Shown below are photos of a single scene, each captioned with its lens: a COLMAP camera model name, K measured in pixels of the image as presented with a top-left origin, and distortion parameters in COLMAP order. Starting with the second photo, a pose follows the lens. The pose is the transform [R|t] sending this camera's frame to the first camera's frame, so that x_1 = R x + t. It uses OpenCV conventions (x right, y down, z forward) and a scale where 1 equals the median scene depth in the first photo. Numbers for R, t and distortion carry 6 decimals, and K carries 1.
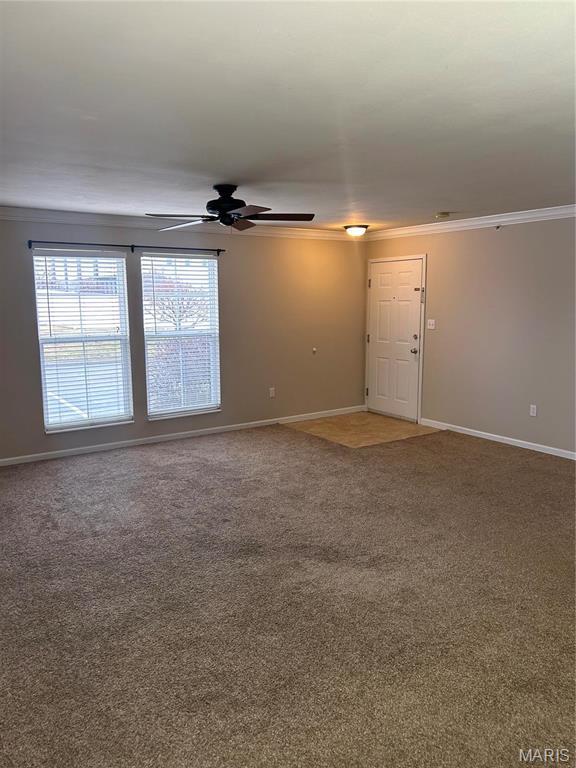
lens RADIAL K [[584.7, 0, 290.6], [0, 584.7, 389.8], [0, 0, 1]] dist [0.077380, -0.102663]
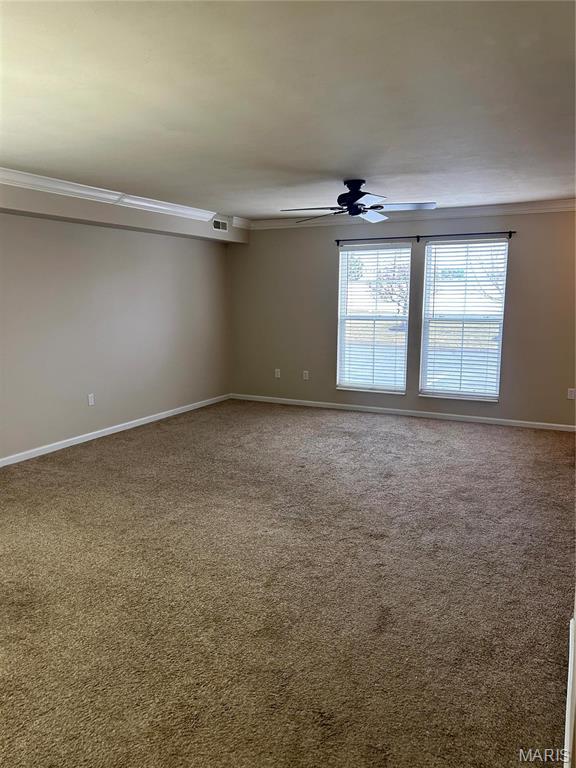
lens RADIAL K [[584.7, 0, 290.6], [0, 584.7, 389.8], [0, 0, 1]] dist [0.077380, -0.102663]
pose [[0.482101, 0.150646, -0.863067, 0.622409], [-0.145403, 0.985202, 0.090744, -0.025346], [0.863966, 0.081745, 0.496871, 0.266554]]
